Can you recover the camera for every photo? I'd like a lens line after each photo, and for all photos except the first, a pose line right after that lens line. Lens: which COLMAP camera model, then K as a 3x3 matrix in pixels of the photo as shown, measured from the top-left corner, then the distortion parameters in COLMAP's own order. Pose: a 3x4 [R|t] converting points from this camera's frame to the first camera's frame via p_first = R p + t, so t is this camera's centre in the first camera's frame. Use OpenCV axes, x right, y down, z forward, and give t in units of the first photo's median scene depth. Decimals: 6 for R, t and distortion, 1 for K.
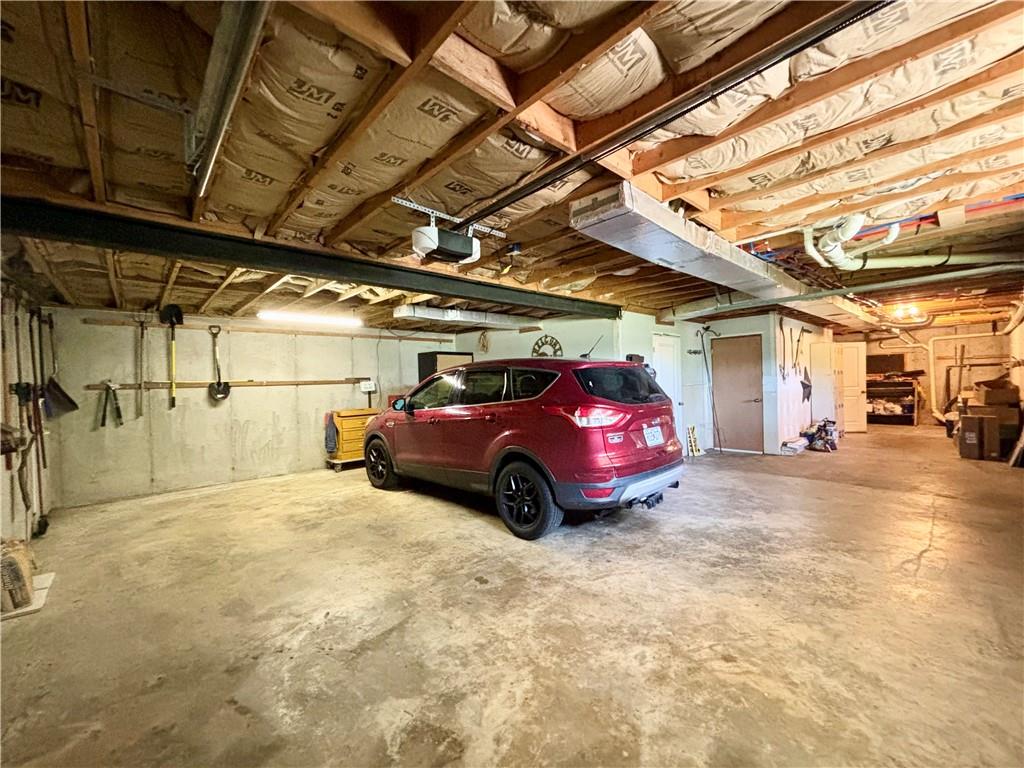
lens RADIAL K [[409.9, 0, 516.0], [0, 409.9, 385.1], [0, 0, 1]] dist [0.000060, 0.000630]
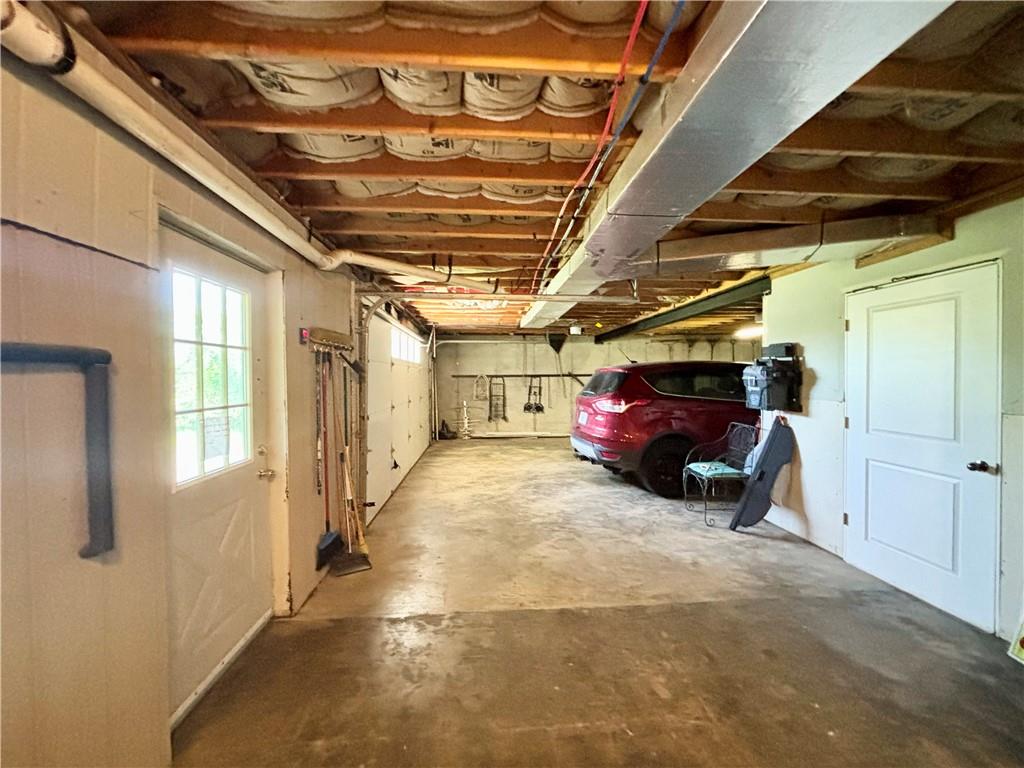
lens RADIAL K [[409.9, 0, 510.1], [0, 409.9, 383.6], [0, 0, 1]] dist [0.000060, 0.000630]
pose [[-0.617486, 0.042666, -0.785424, 1.600509], [0.003581, 0.998670, 0.051435, -0.073643], [0.786574, 0.028947, -0.616817, 1.624202]]
